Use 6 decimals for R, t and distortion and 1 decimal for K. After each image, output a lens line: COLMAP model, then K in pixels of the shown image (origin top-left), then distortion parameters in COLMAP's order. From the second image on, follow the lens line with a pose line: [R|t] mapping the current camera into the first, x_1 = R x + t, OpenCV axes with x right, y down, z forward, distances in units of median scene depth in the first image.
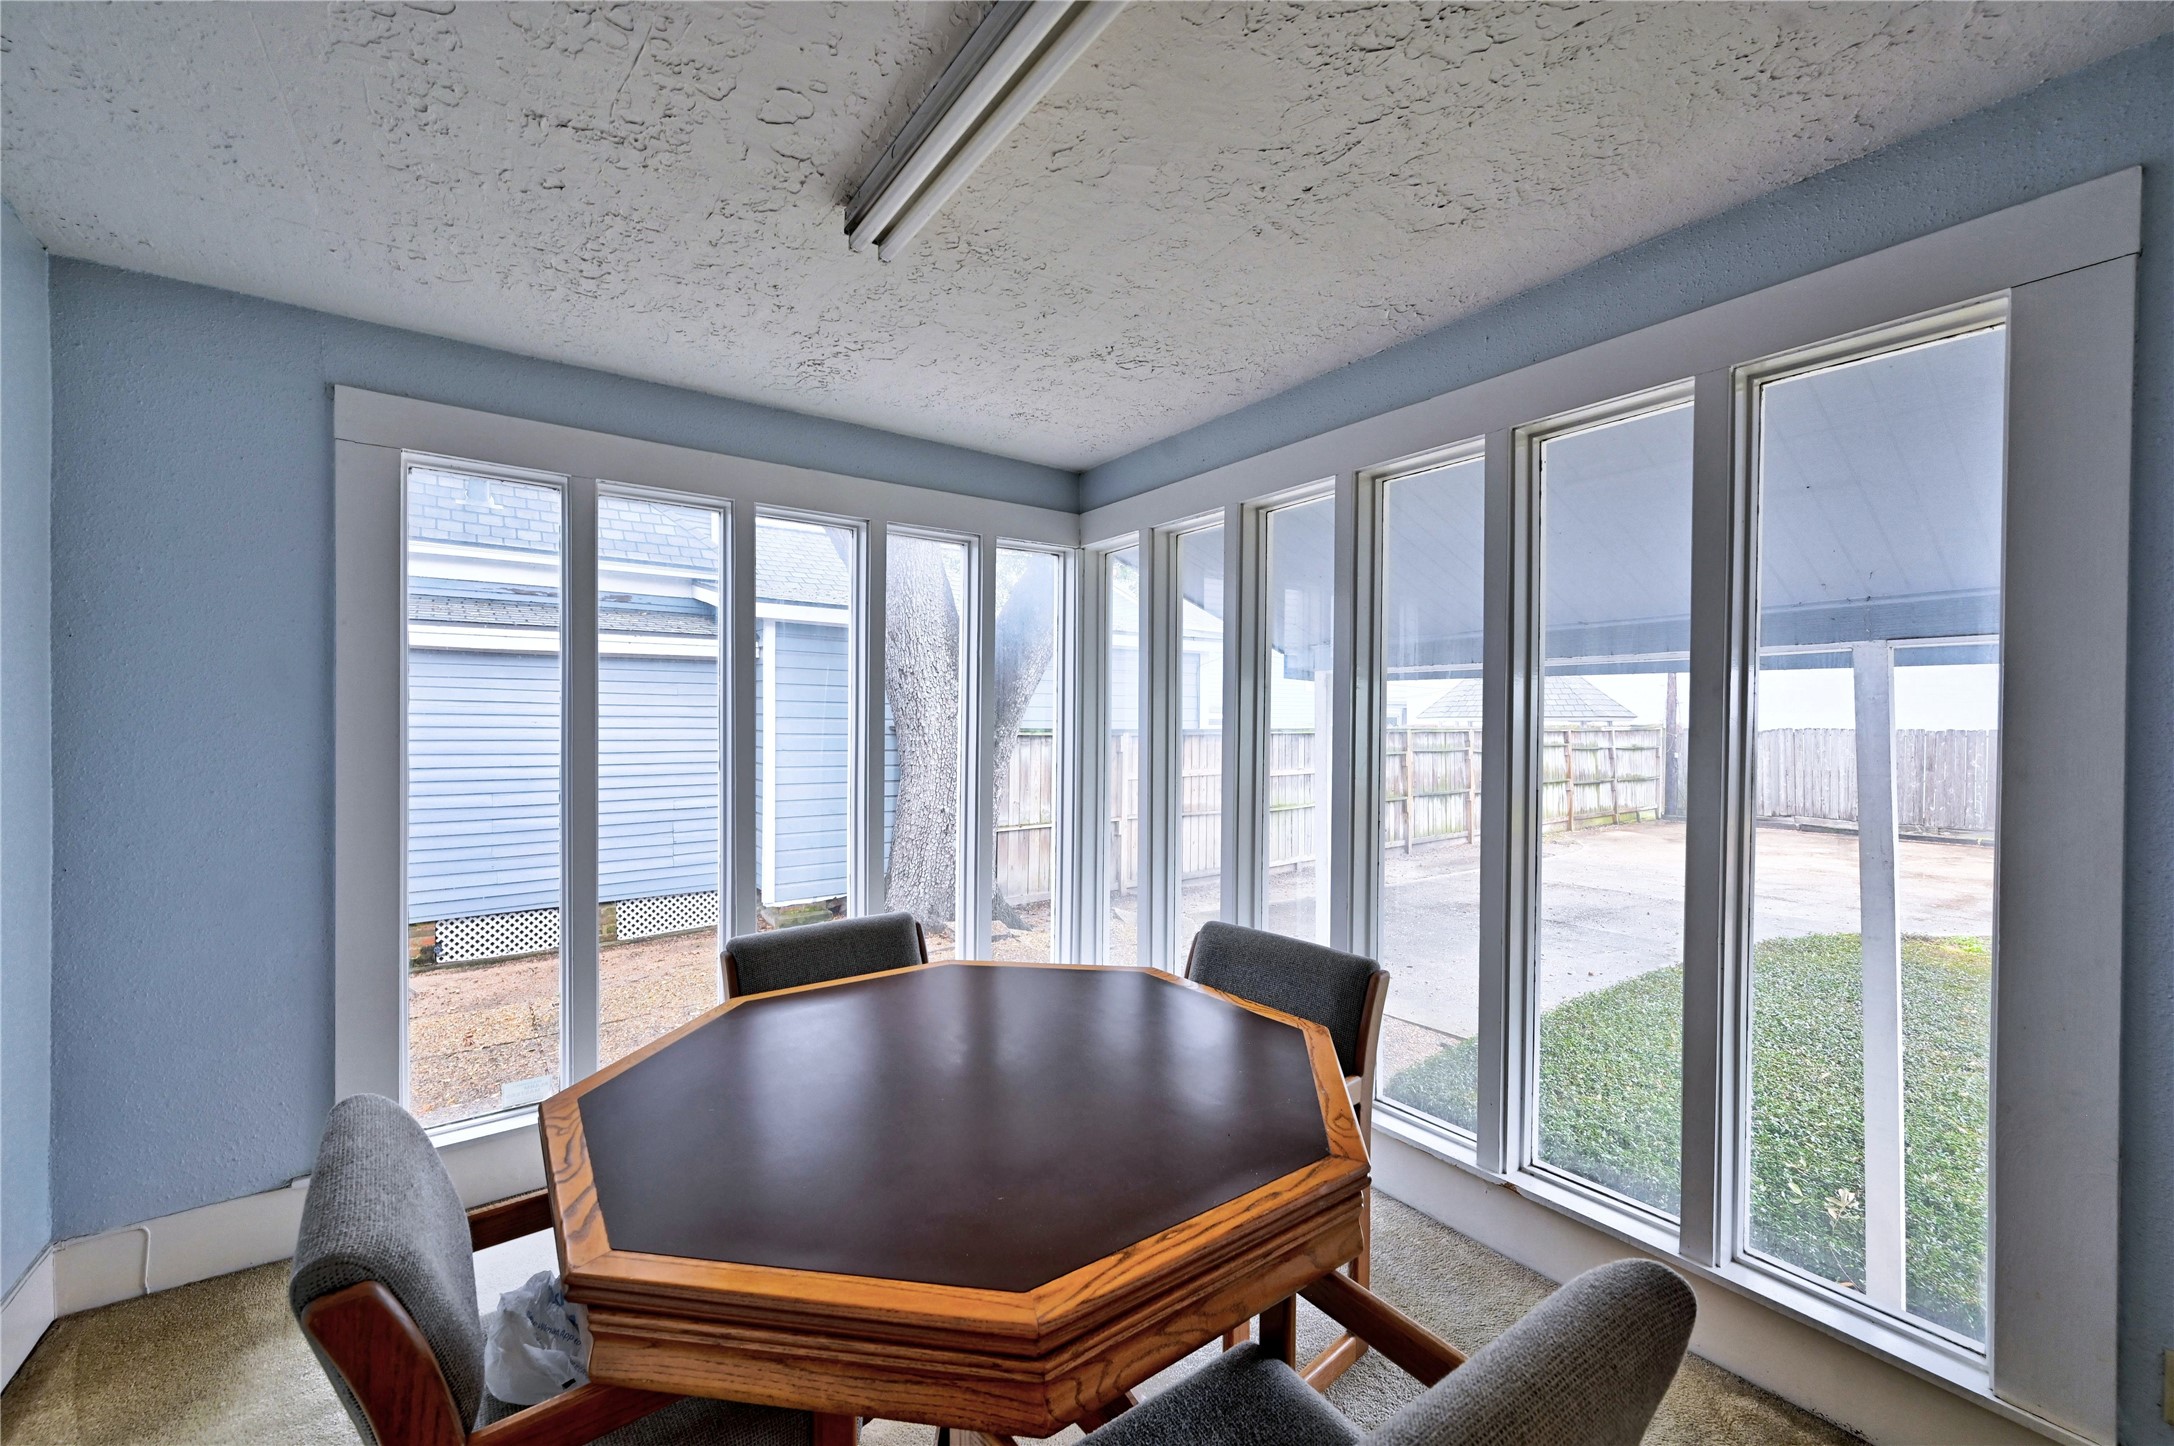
lens RADIAL K [[850.3, 0, 1095.2], [0, 850.3, 730.5], [0, 0, 1]] dist [-0.003405, 0.000580]
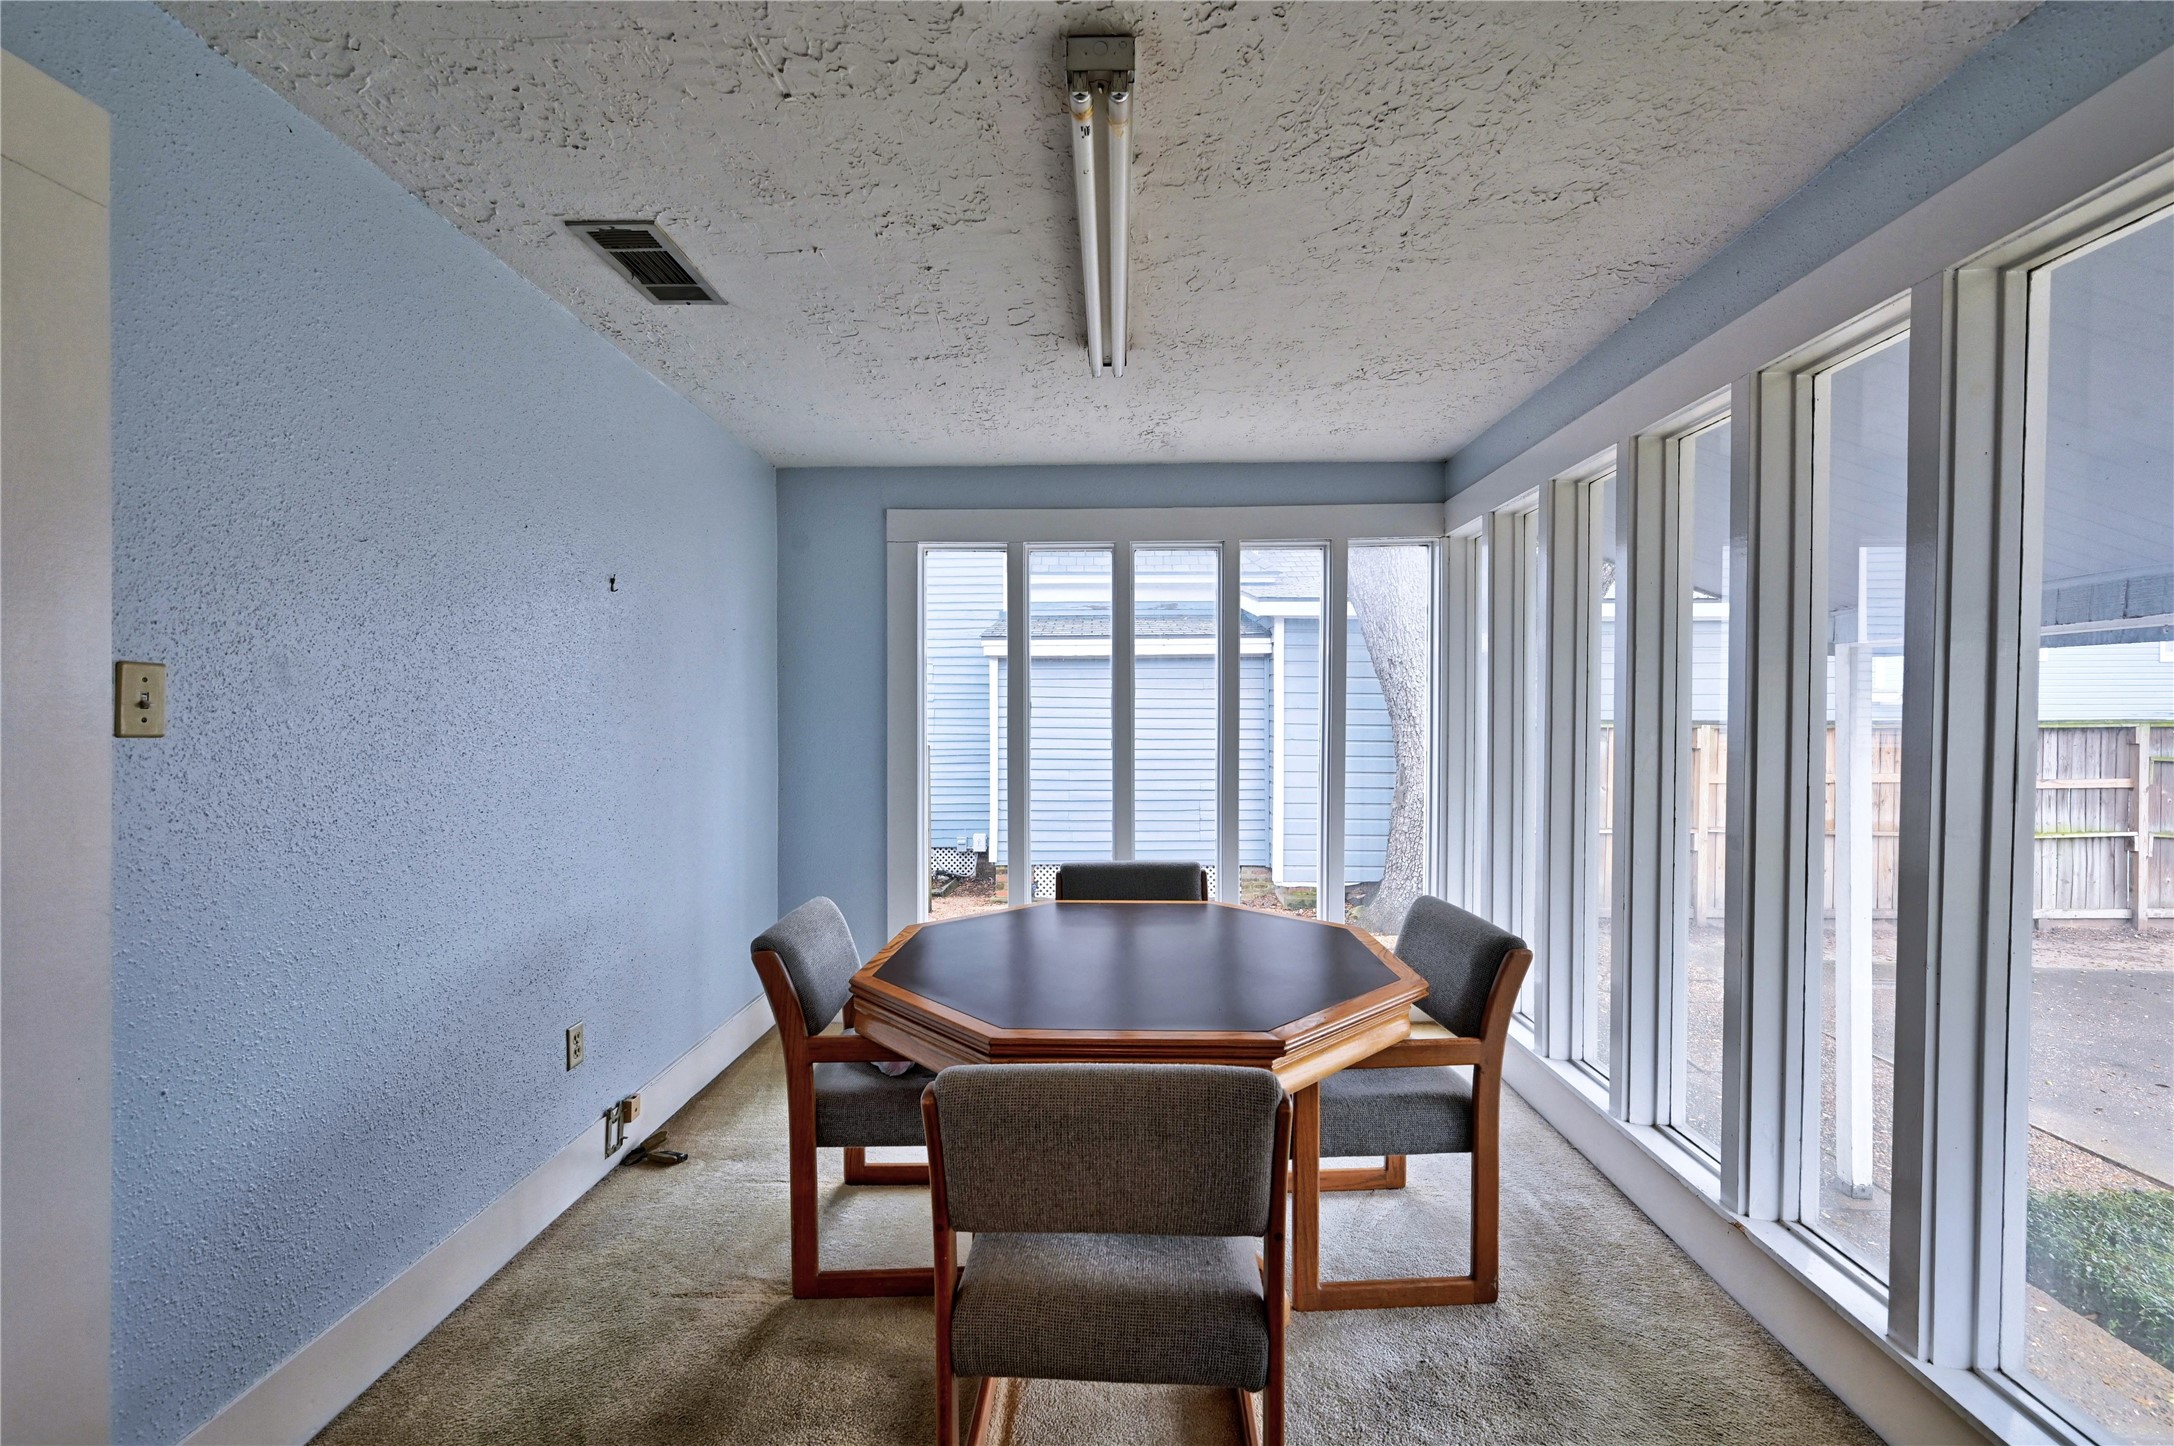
lens RADIAL K [[890.3, 0, 1089.1], [0, 890.3, 725.8], [0, 0, 1]] dist [-0.000130, -0.000248]
pose [[0.792660, 0.005883, -0.609636, 0.285701], [-0.003609, 0.999981, 0.004957, 0.004993], [0.609654, -0.001729, 0.792666, -0.086437]]
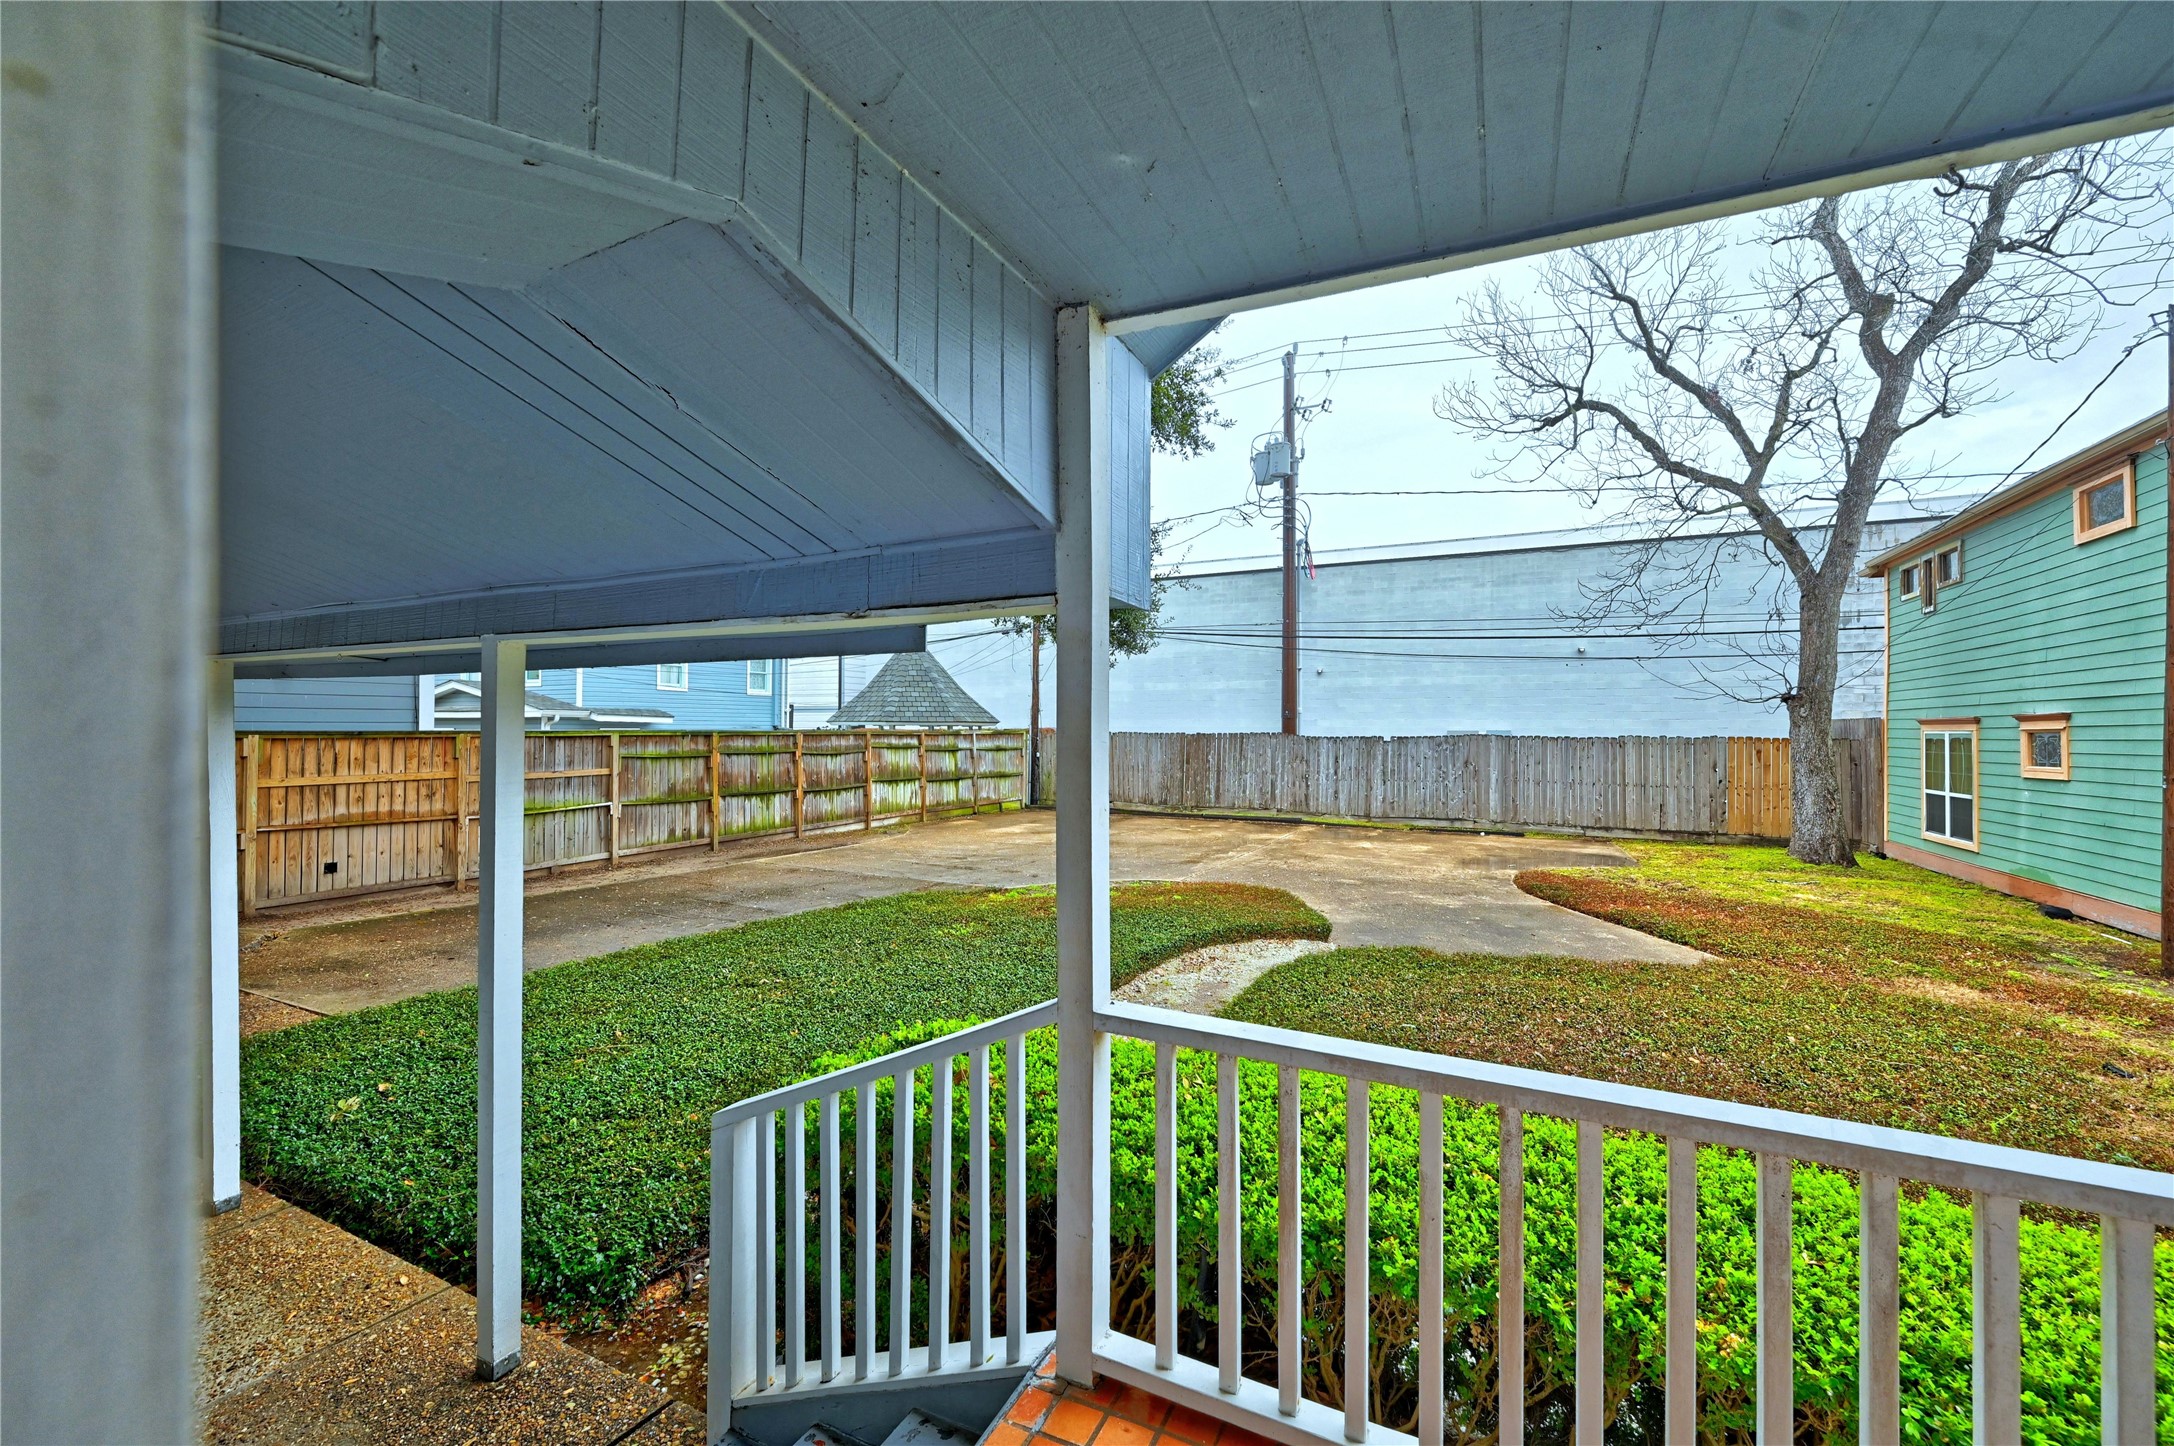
lens RADIAL K [[850.3, 0, 1095.0], [0, 850.3, 725.8], [0, 0, 1]] dist [-0.003405, 0.000580]
pose [[0.886090, 0.005422, 0.463481, 1.402242], [-0.000862, 0.999949, -0.010049, 0.004117], [-0.463512, 0.008505, 0.886050, -0.698339]]
